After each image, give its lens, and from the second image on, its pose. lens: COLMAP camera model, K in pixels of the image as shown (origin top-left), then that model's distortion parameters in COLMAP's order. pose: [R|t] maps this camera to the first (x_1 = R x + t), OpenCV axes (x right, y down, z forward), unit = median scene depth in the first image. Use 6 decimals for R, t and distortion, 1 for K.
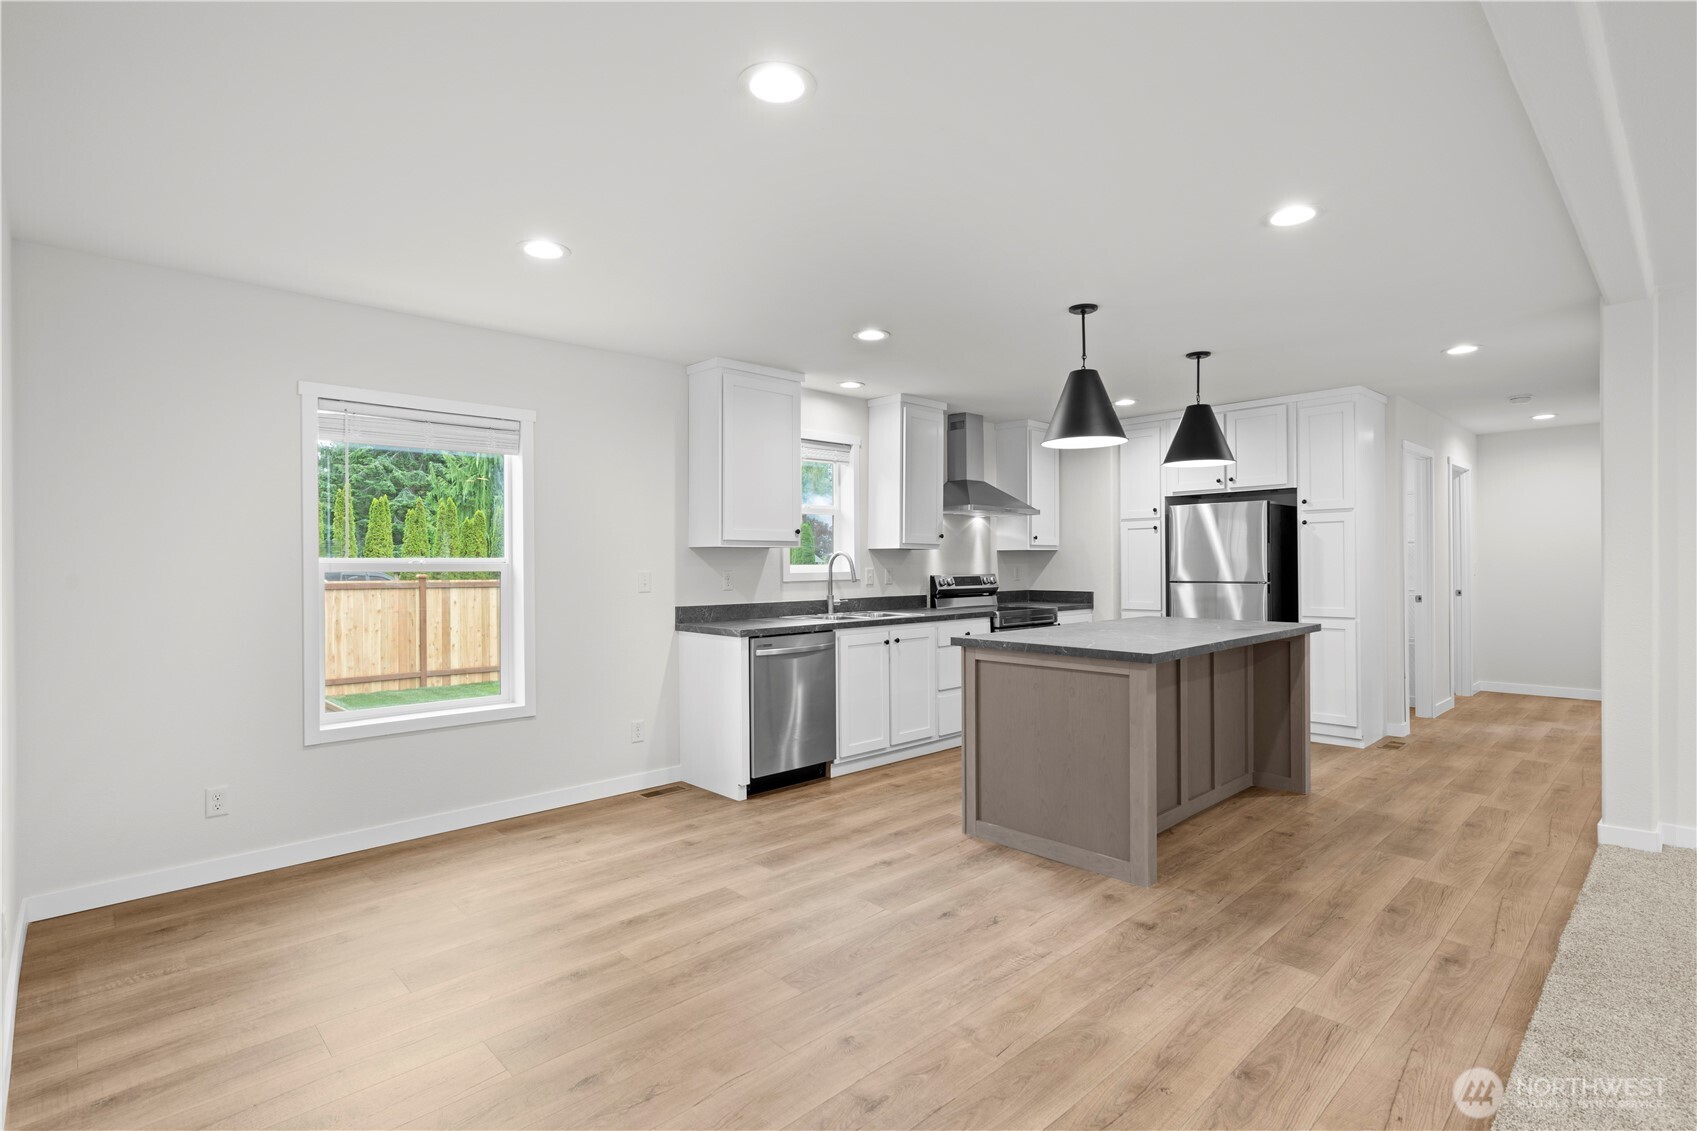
lens RADIAL K [[825.2, 0, 850.3], [0, 825.2, 562.6], [0, 0, 1]] dist [-0.000282, 0.001642]
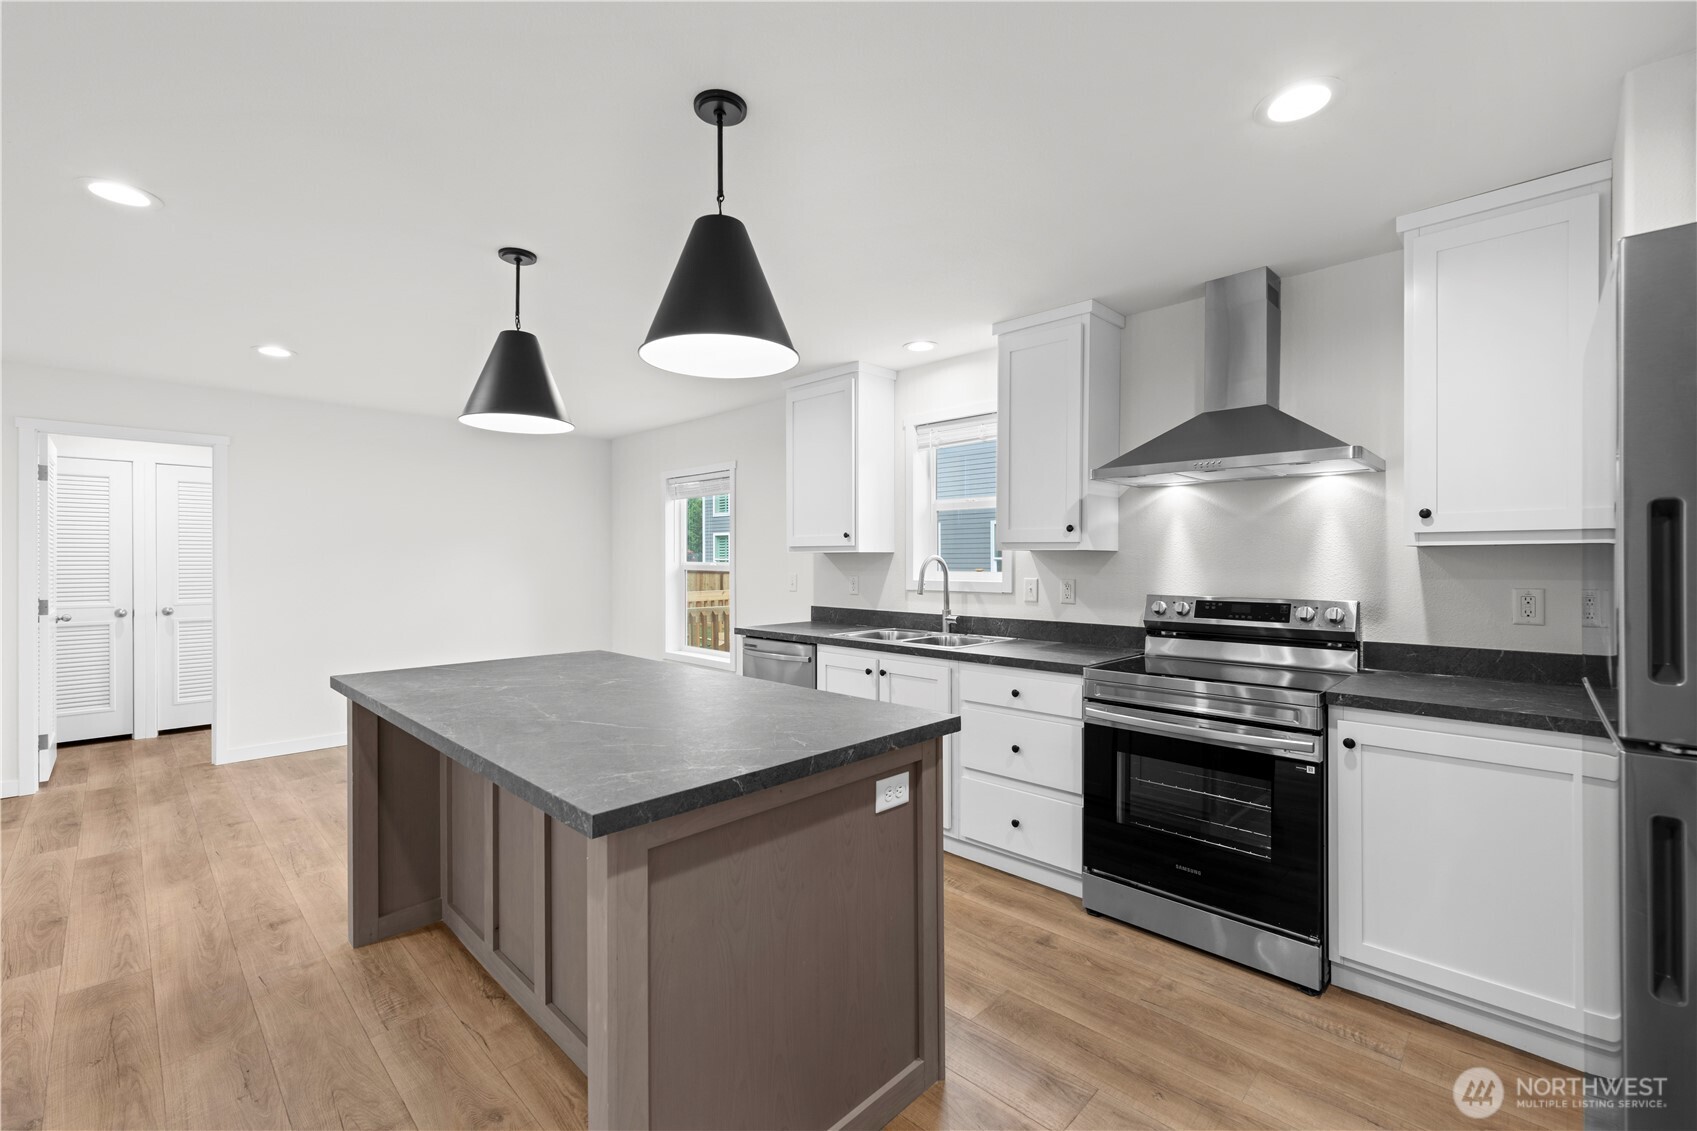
lens RADIAL K [[719.1, 0, 846.8], [0, 719.1, 557.6], [0, 0, 1]] dist [-0.007243, 0.002579]
pose [[0.033181, 0.001655, -0.999448, 0.846242], [0.000191, 0.999999, 0.001662, -0.015859], [0.999449, -0.000246, 0.033181, 1.111236]]
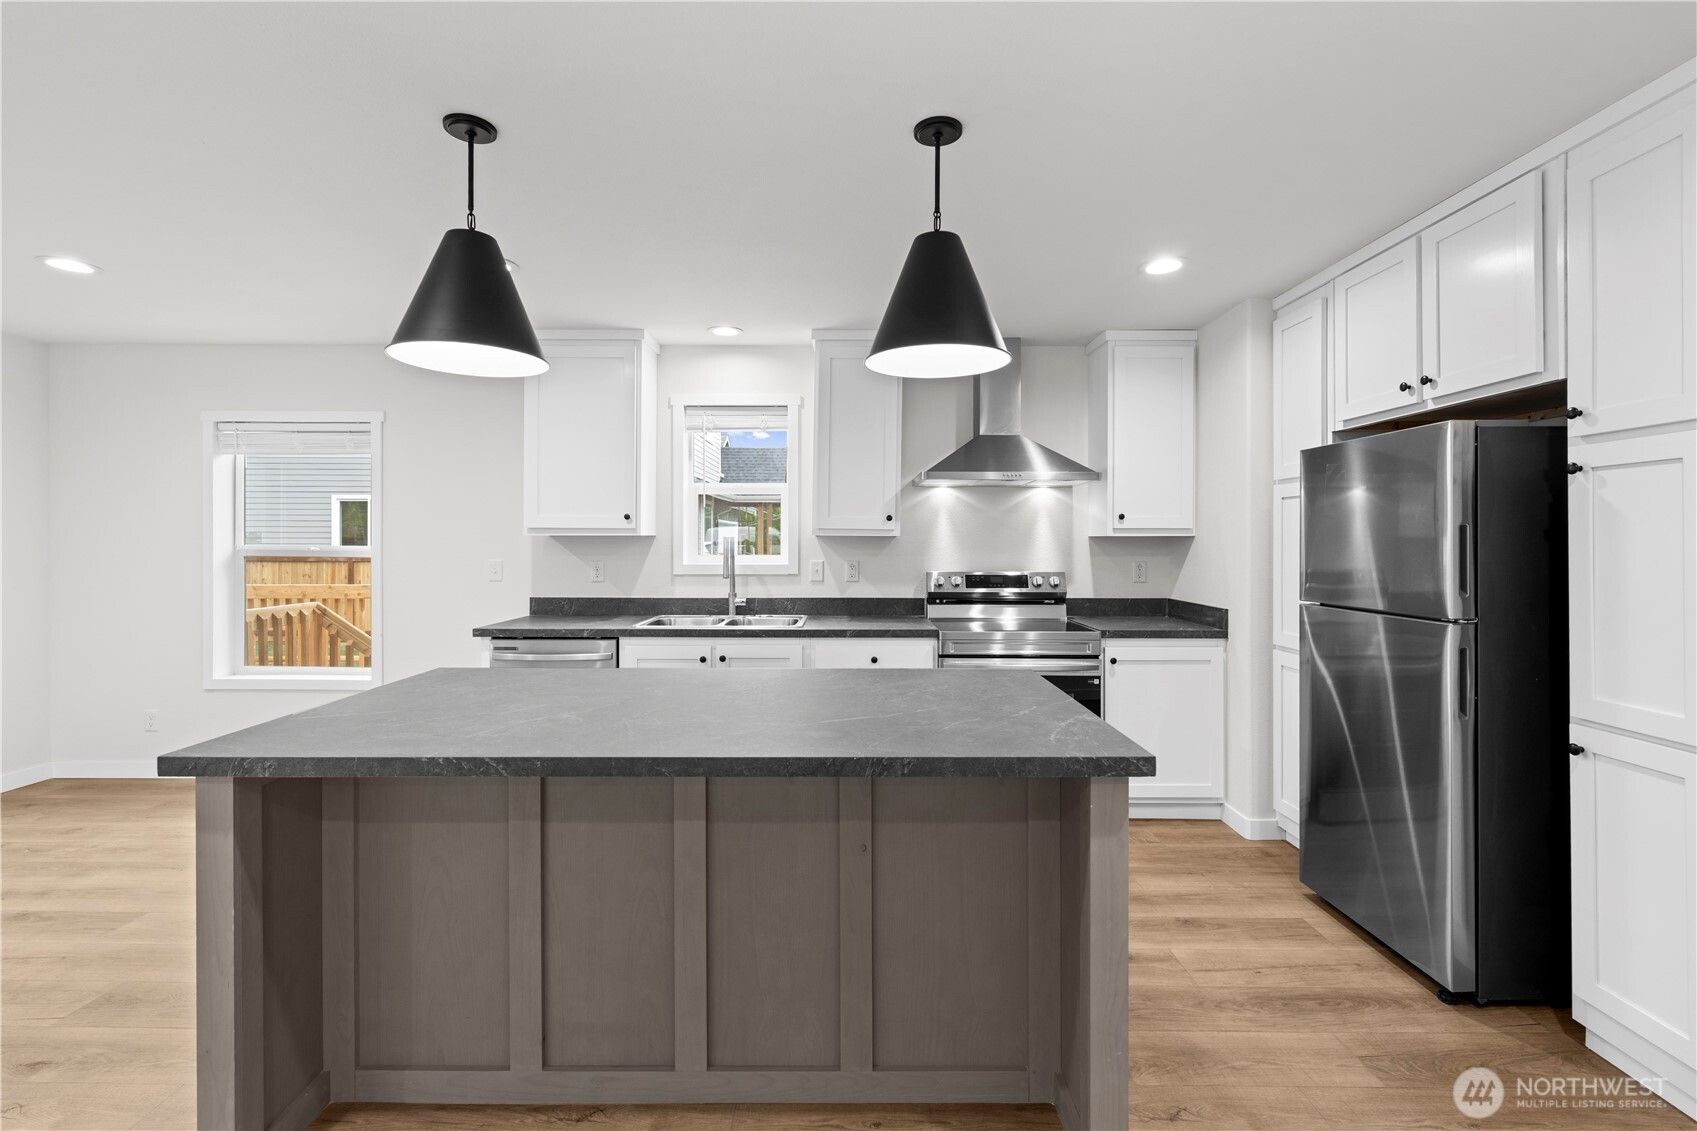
lens RADIAL K [[719.1, 0, 870.4], [0, 719.1, 534.6], [0, 0, 1]] dist [-0.007243, 0.002579]
pose [[0.731263, 0.003156, -0.682088, 0.707861], [-0.004940, 0.999988, -0.000668, -0.023354], [0.682077, 0.003858, 0.731270, 0.724276]]
